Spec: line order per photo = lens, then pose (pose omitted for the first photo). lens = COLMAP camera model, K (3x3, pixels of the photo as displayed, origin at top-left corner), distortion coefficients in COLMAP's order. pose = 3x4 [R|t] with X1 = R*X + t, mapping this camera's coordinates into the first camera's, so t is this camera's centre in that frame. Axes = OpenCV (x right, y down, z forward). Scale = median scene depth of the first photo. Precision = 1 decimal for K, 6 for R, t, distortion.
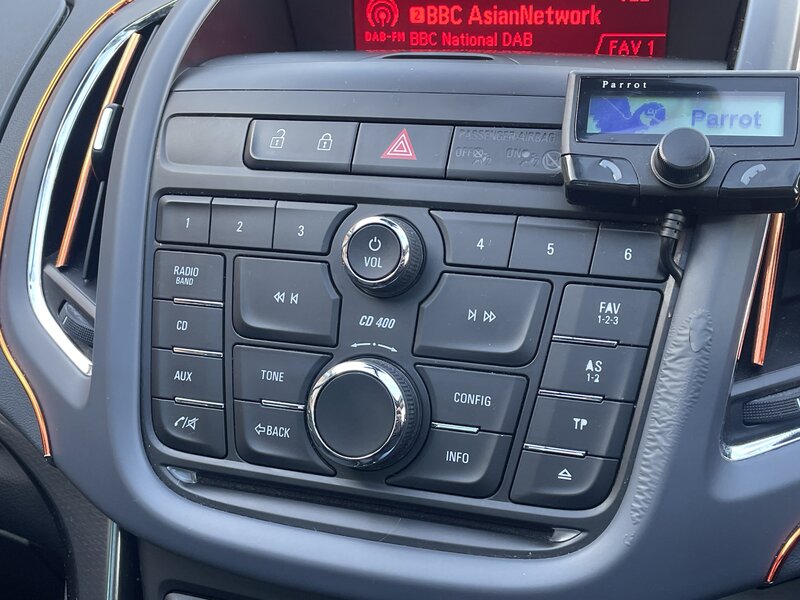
lens RADIAL K [[1005.6, 0, 385.1], [0, 1005.6, 310.2], [0, 0, 1]] dist [0.053460, 0.000000]
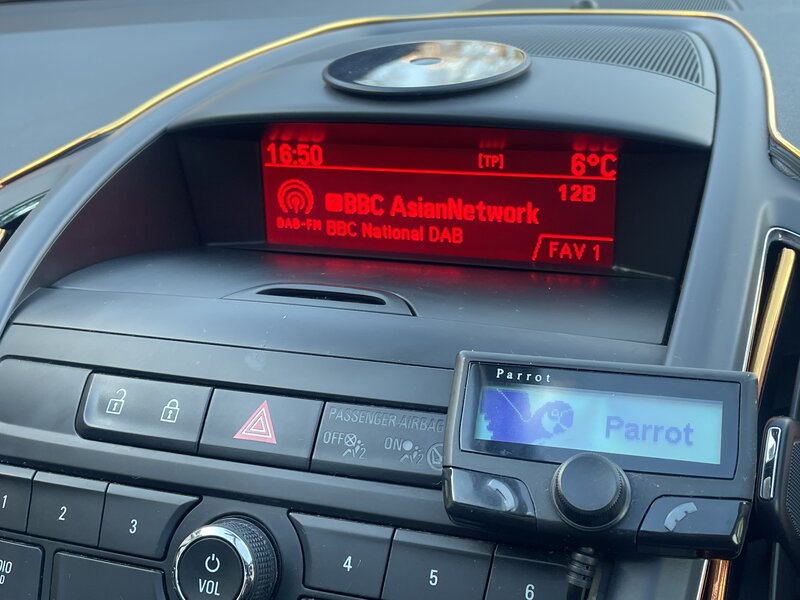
lens RADIAL K [[1005.6, 0, 391.8], [0, 1005.6, 297.0], [0, 0, 1]] dist [0.053460, 0.000000]
pose [[0.999836, 0.011808, -0.013695, 0.136373], [-0.012724, 0.997544, -0.068872, -0.217210], [0.012848, 0.069035, 0.997532, 0.197006]]
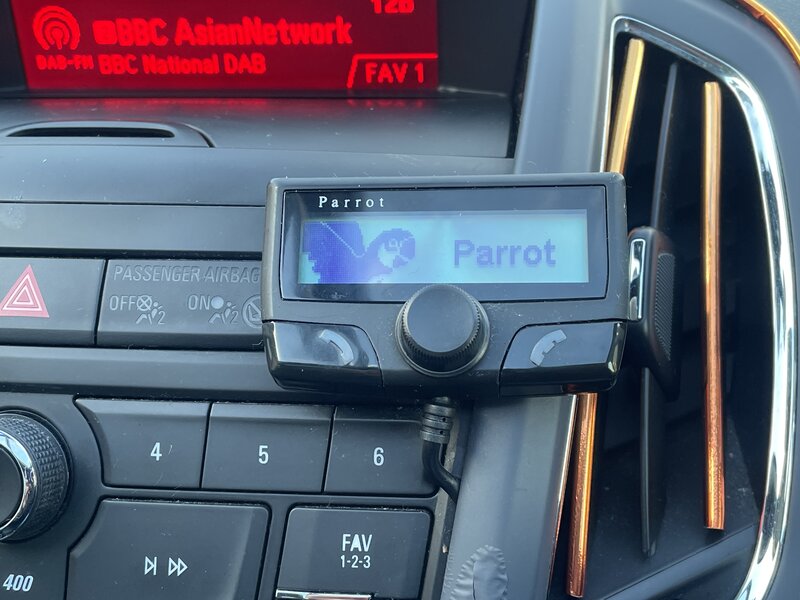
lens RADIAL K [[1005.6, 0, 396.7], [0, 1005.6, 314.0], [0, 0, 1]] dist [0.053460, 0.000000]
pose [[0.983129, -0.086313, 0.161266, 0.147794], [0.074809, 0.994289, 0.076106, -0.188408], [-0.166915, -0.062758, 0.983972, 0.341745]]
